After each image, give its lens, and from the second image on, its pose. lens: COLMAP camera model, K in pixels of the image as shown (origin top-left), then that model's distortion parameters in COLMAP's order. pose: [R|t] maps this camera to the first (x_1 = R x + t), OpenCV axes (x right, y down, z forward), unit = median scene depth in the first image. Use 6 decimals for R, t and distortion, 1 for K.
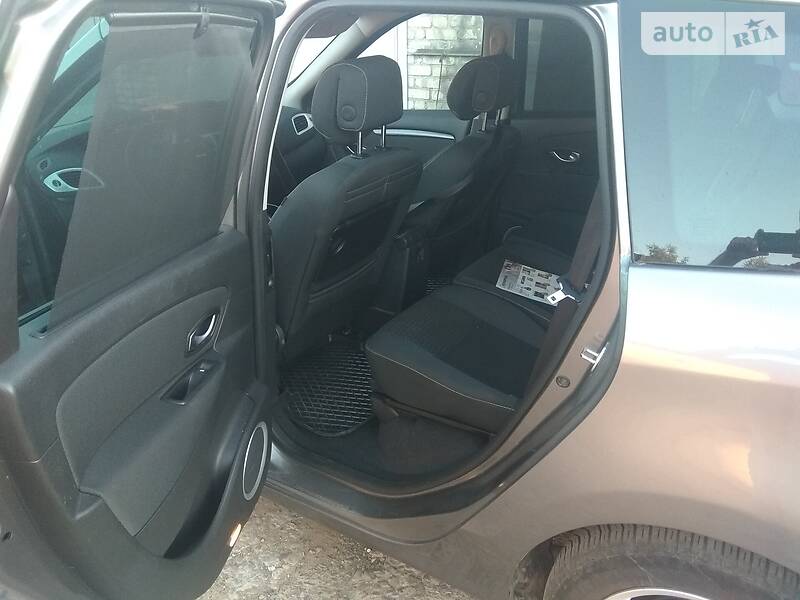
lens RADIAL K [[653.6, 0, 402.6], [0, 653.6, 300.9], [0, 0, 1]] dist [0.087878, -0.154297]
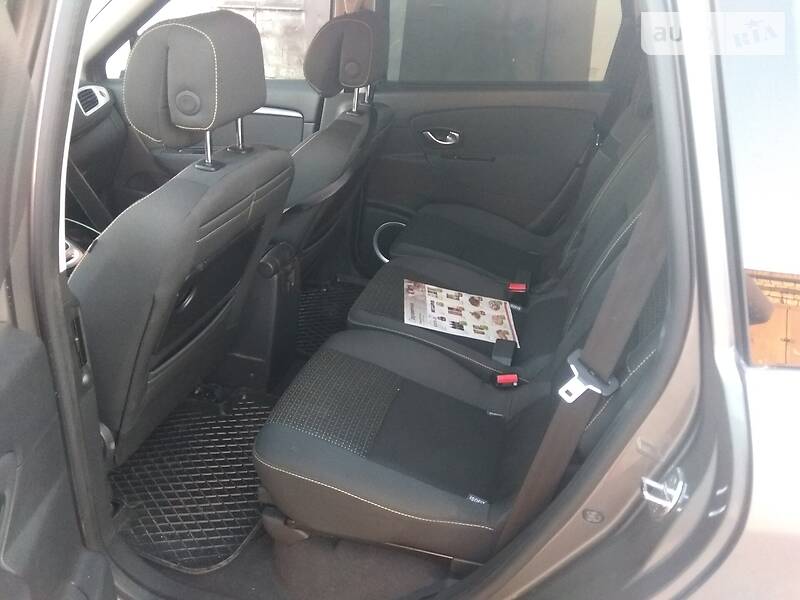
lens RADIAL K [[653.6, 0, 402.6], [0, 653.6, 300.9], [0, 0, 1]] dist [0.087878, -0.154297]
pose [[0.957102, -0.104850, 0.270114, -0.066833], [0.088514, 0.993469, 0.072000, -0.106747], [-0.275900, -0.045002, 0.960132, 0.280347]]
